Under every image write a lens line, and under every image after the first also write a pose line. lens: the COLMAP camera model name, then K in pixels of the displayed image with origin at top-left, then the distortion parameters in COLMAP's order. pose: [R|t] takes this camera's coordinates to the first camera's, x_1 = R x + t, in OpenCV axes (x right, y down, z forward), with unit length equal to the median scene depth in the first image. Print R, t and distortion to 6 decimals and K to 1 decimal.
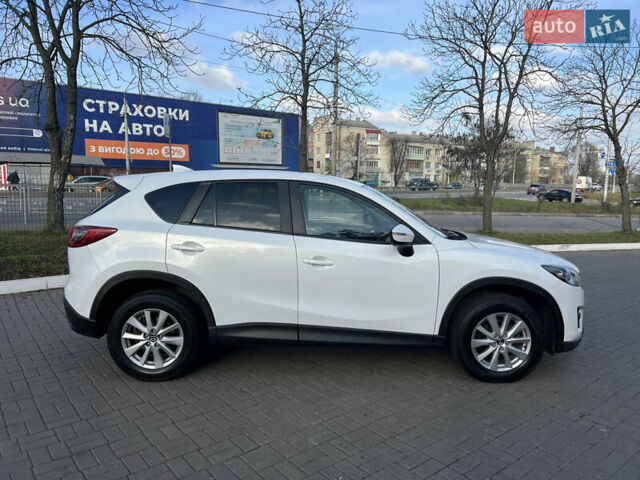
lens RADIAL K [[477.6, 0, 320.5], [0, 477.6, 246.9], [0, 0, 1]] dist [0.053352, -0.056985]
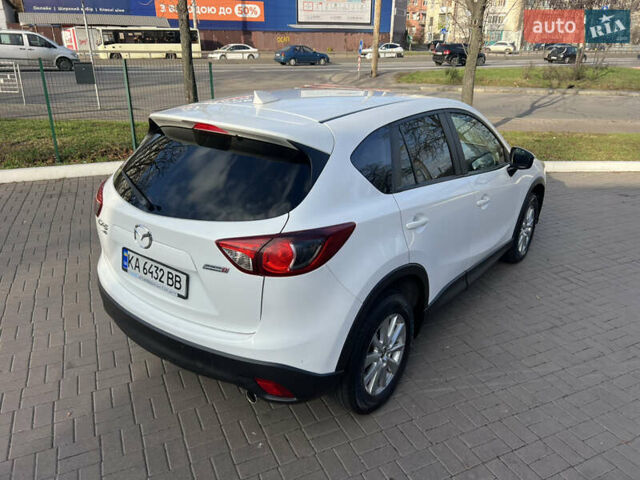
lens RADIAL K [[477.6, 0, 323.8], [0, 477.6, 243.6], [0, 0, 1]] dist [0.053352, -0.056985]
pose [[0.970196, 0.092685, -0.223897, 0.095228], [-0.031572, 0.964434, 0.262432, -0.015807], [0.240258, -0.247541, 0.938616, 0.067117]]
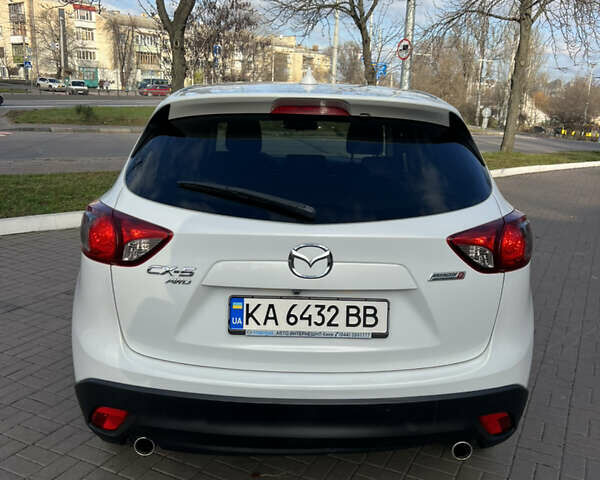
lens RADIAL K [[597.0, 0, 302.4], [0, 597.0, 245.5], [0, 0, 1]] dist [0.026887, 0.000000]
pose [[0.913932, -0.083982, 0.397084, 0.053627], [0.032331, 0.990313, 0.135035, -0.010006], [-0.404578, -0.110574, 0.907794, 0.072378]]
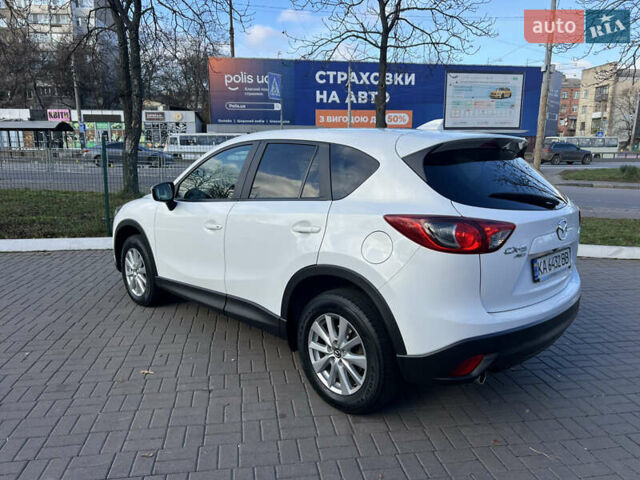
lens RADIAL K [[477.6, 0, 319.9], [0, 477.6, 248.6], [0, 0, 1]] dist [0.053352, -0.056985]
pose [[0.867299, 0.093025, -0.489019, 0.072801], [-0.059462, 0.994710, 0.083764, -0.006115], [0.494224, -0.043570, 0.868242, 0.062958]]
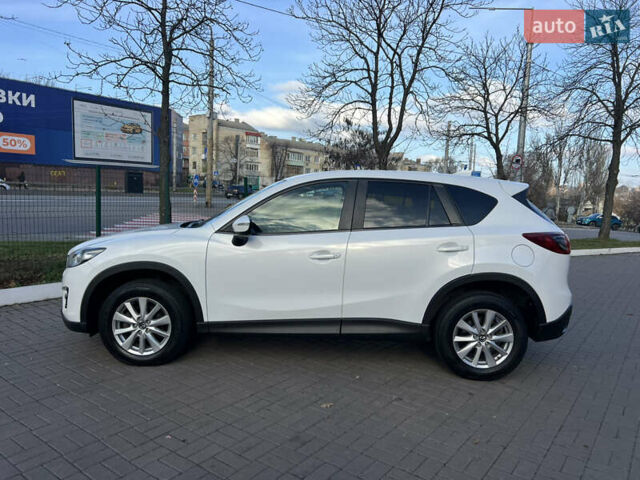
lens RADIAL K [[477.6, 0, 327.7], [0, 477.6, 244.8], [0, 0, 1]] dist [0.053352, -0.056985]
pose [[0.965469, -0.003563, 0.260493, 0.003805], [0.007261, 0.999886, -0.013237, -0.003330], [-0.260416, 0.014671, 0.965385, 0.044266]]
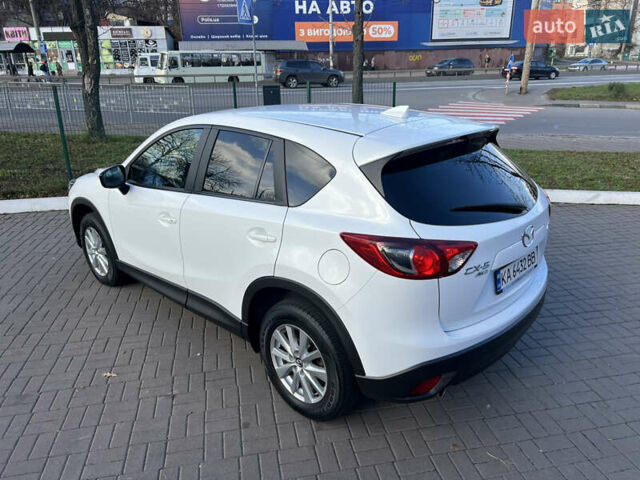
lens RADIAL K [[477.6, 0, 324.8], [0, 477.6, 246.6], [0, 0, 1]] dist [0.053352, -0.056985]
pose [[0.887413, 0.141090, -0.438852, 0.073199], [-0.034730, 0.969767, 0.241549, -0.015768], [0.459664, -0.199112, 0.865484, 0.068542]]
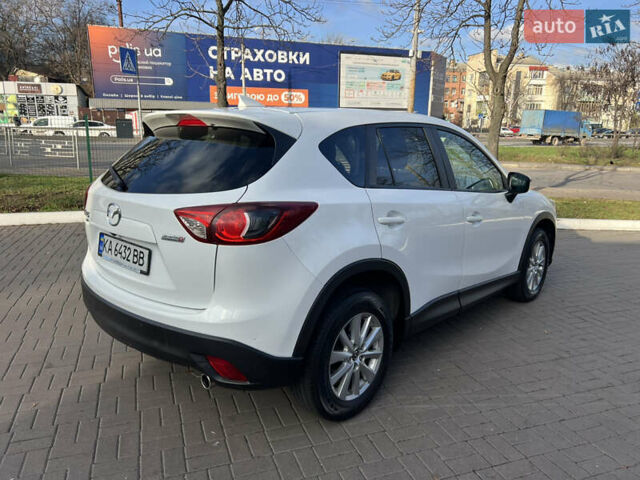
lens RADIAL K [[477.6, 0, 321.9], [0, 477.6, 241.1], [0, 0, 1]] dist [0.053352, -0.056985]
pose [[0.944471, 0.076809, -0.319492, 0.102755], [-0.046178, 0.993673, 0.102377, -0.007246], [0.325334, -0.081939, 0.942042, 0.067909]]
